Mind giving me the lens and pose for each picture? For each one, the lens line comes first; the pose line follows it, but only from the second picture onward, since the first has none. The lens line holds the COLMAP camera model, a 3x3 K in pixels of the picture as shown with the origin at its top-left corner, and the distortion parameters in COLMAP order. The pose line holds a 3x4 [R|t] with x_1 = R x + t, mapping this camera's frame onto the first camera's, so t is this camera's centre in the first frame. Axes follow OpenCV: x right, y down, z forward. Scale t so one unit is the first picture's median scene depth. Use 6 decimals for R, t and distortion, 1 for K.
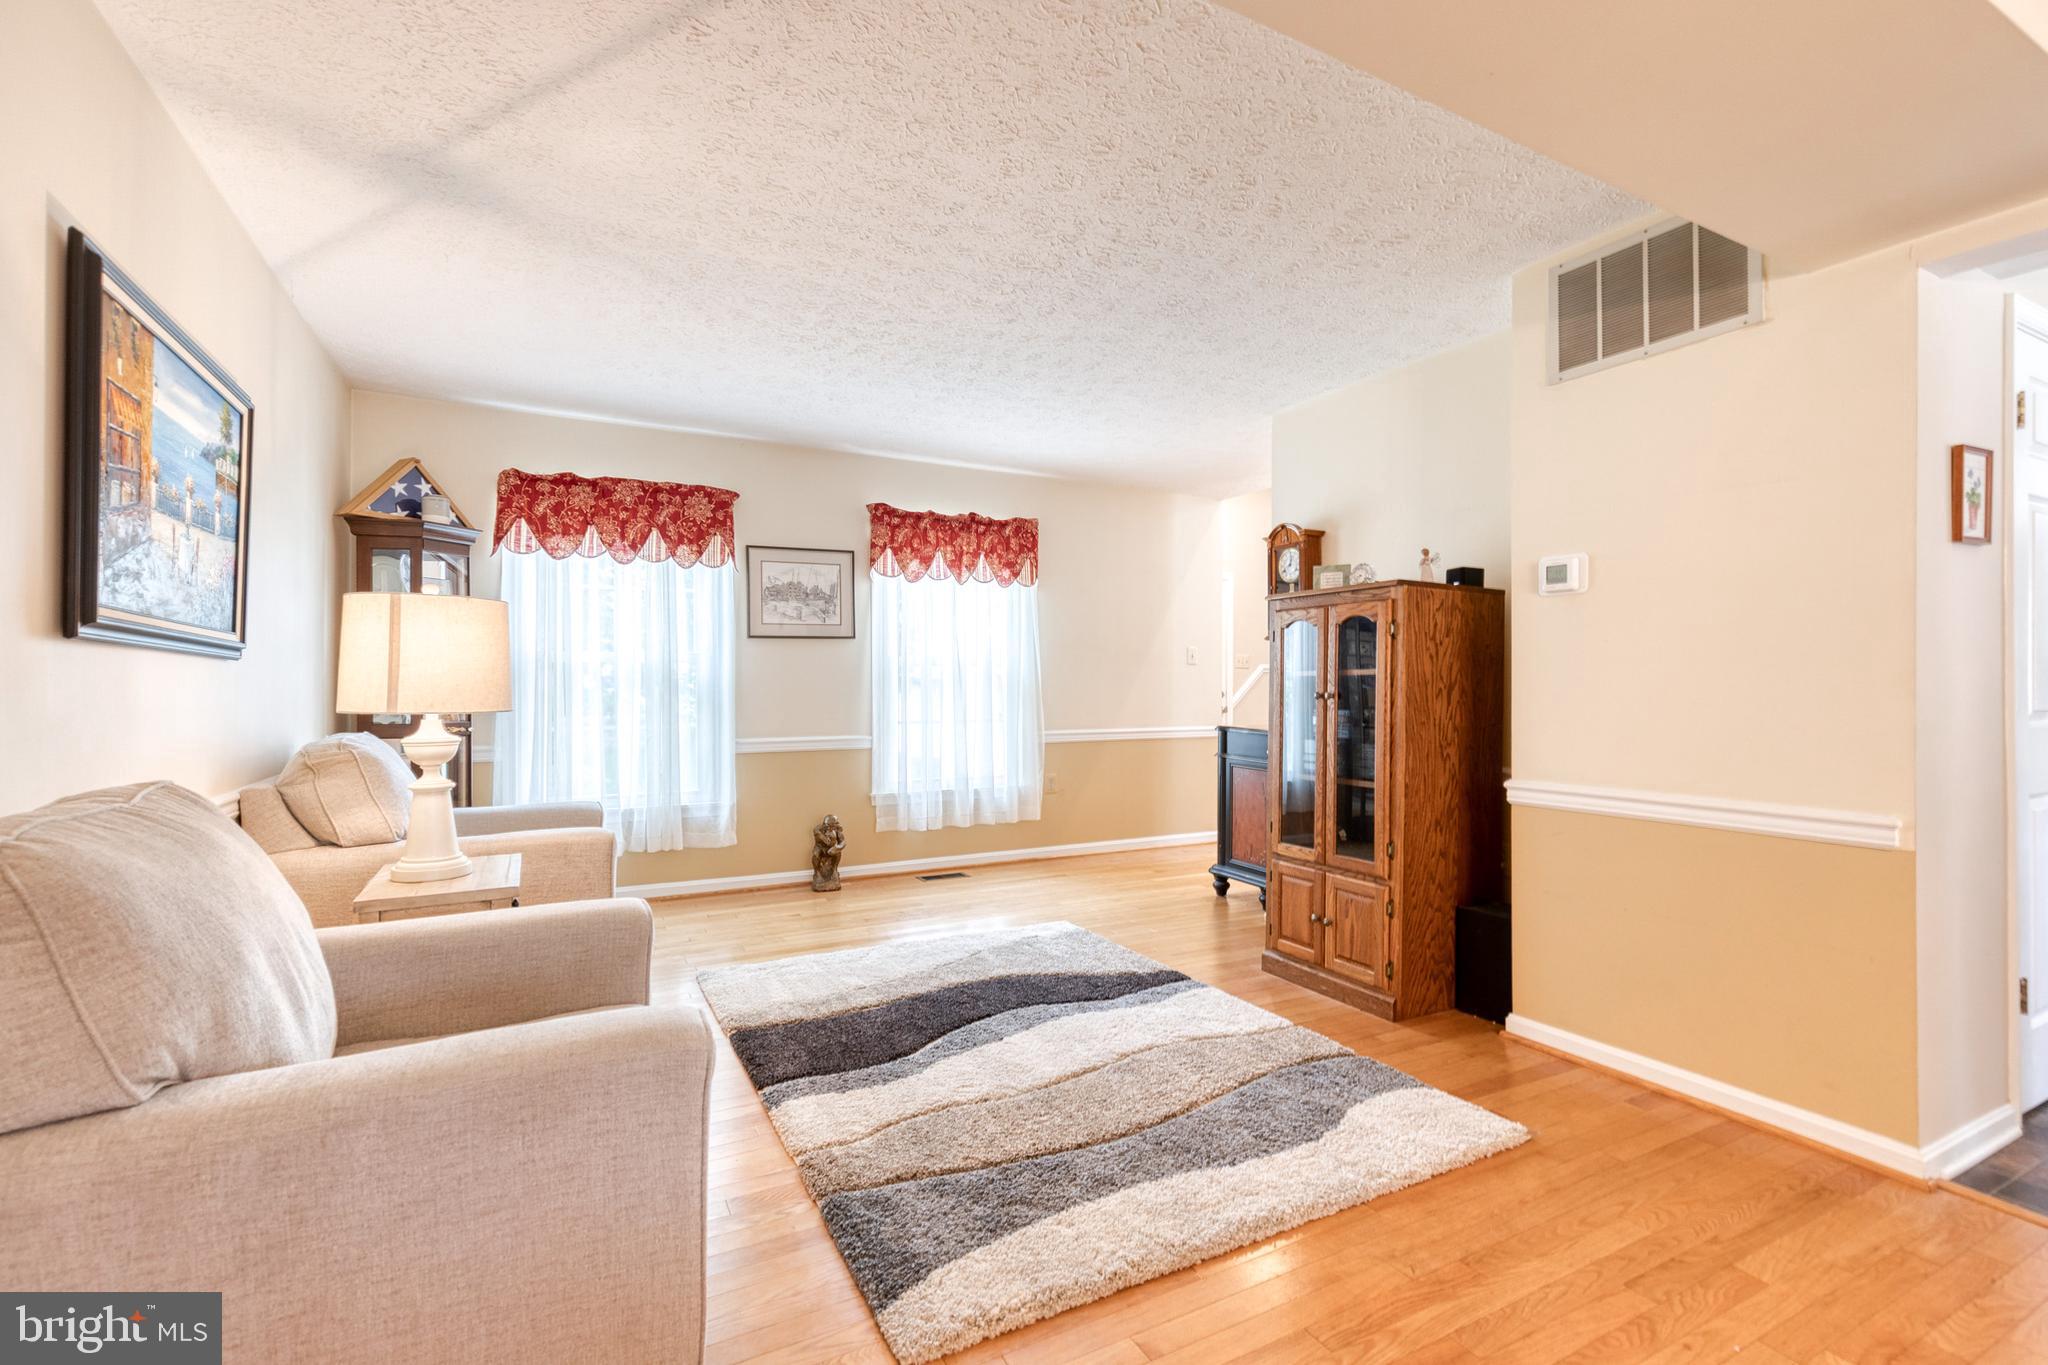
lens RADIAL K [[931.1, 0, 1068.0], [0, 931.1, 682.2], [0, 0, 1]] dist [0.000842, 0.000926]
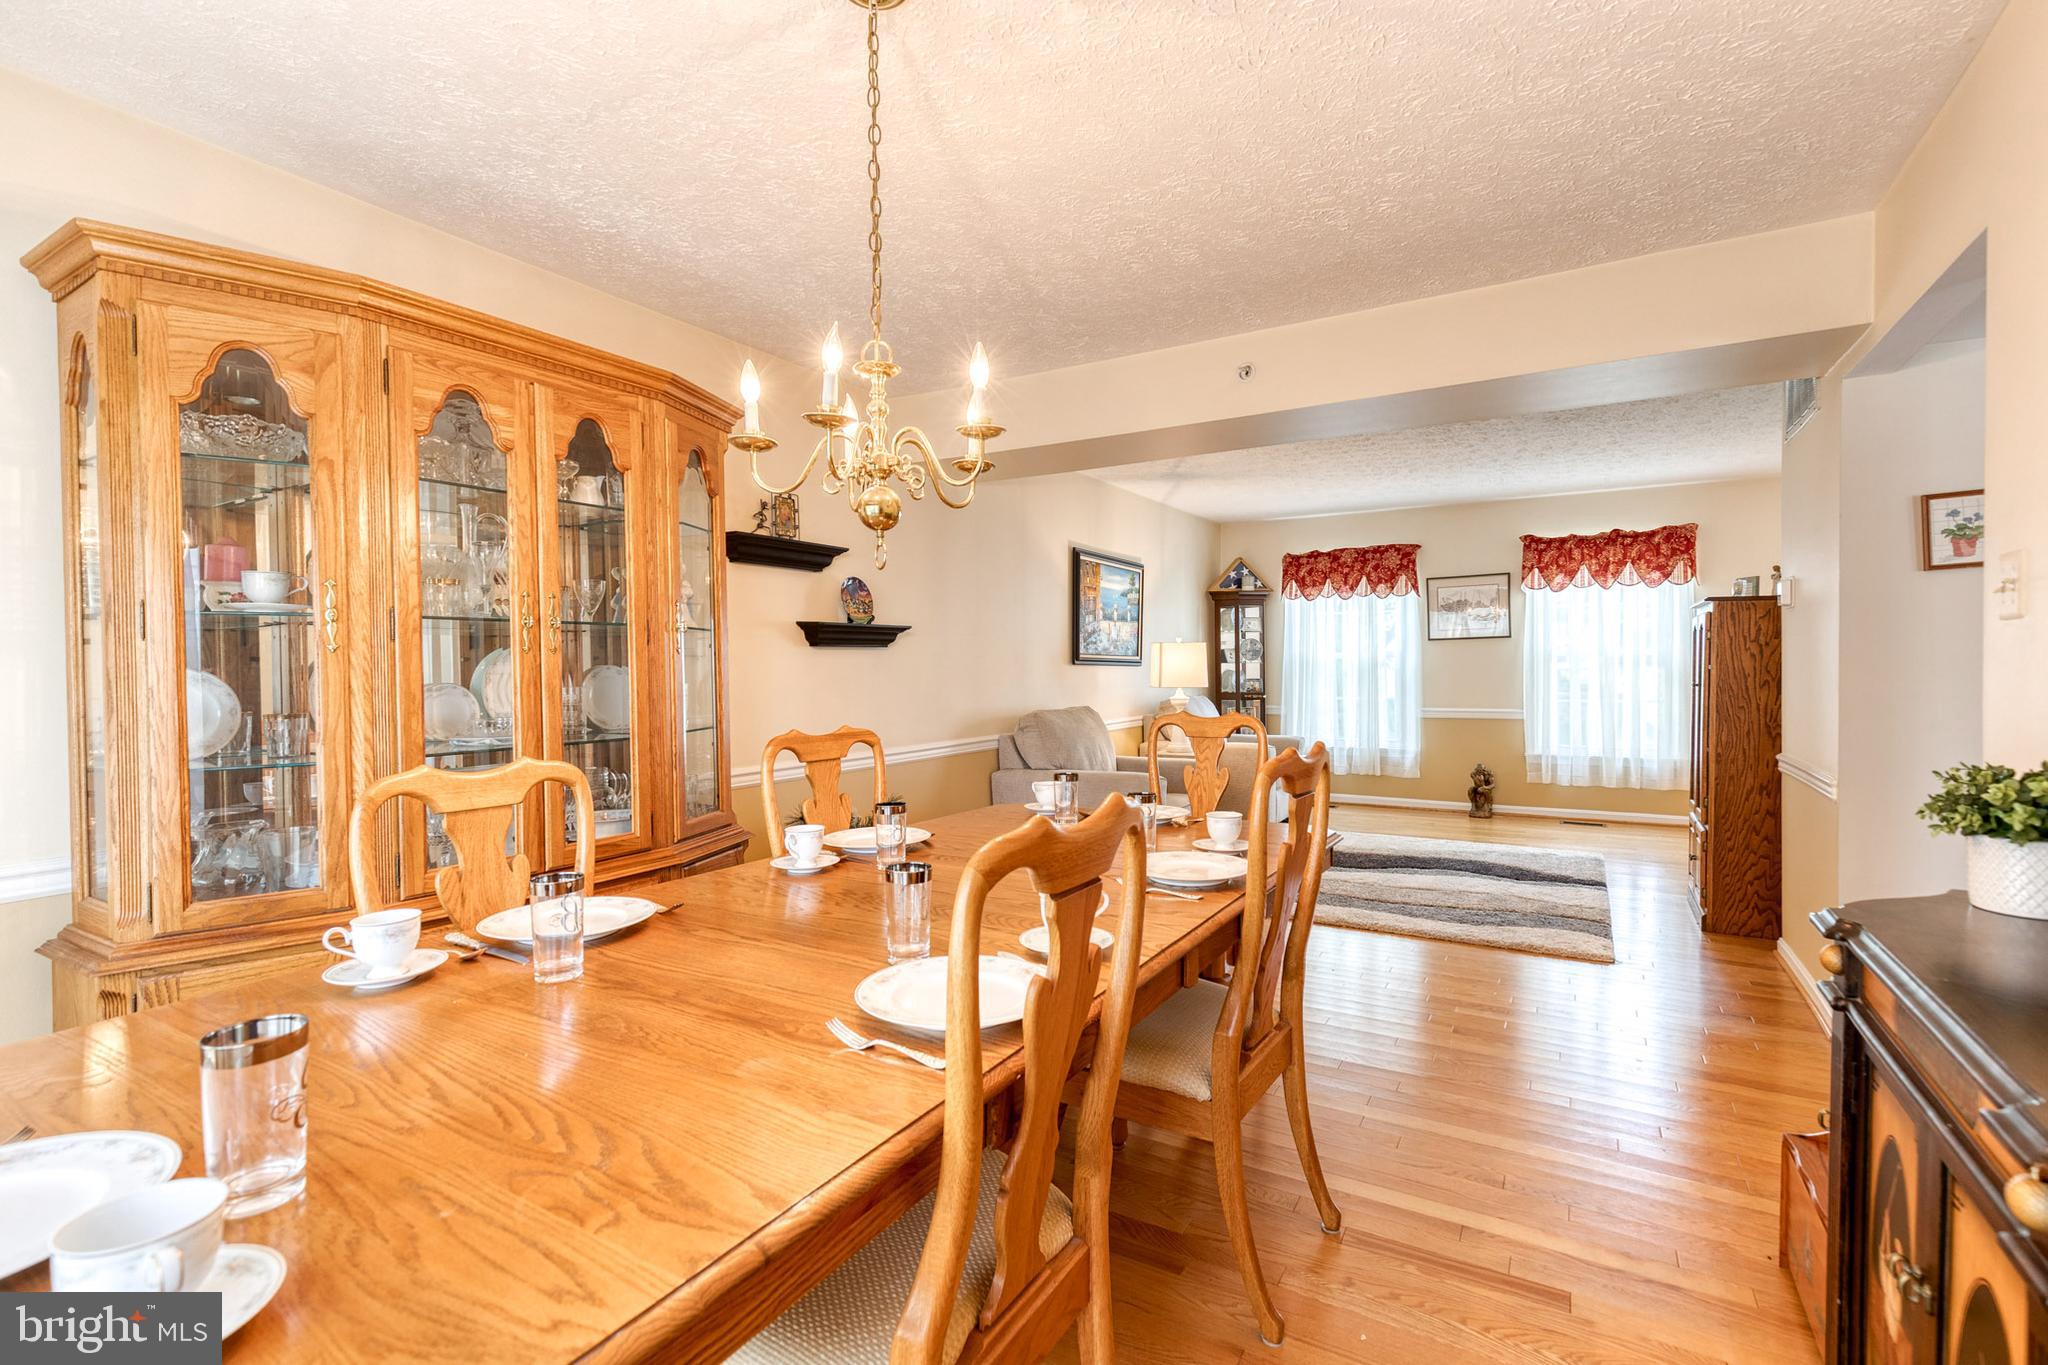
lens RADIAL K [[931.1, 0, 1019.1], [0, 931.1, 679.3], [0, 0, 1]] dist [0.000842, 0.000926]
pose [[0.495526, 0.007317, -0.868562, 0.637039], [0.011512, 0.999821, 0.014990, -0.016216], [0.868517, -0.017427, 0.495353, -0.311083]]
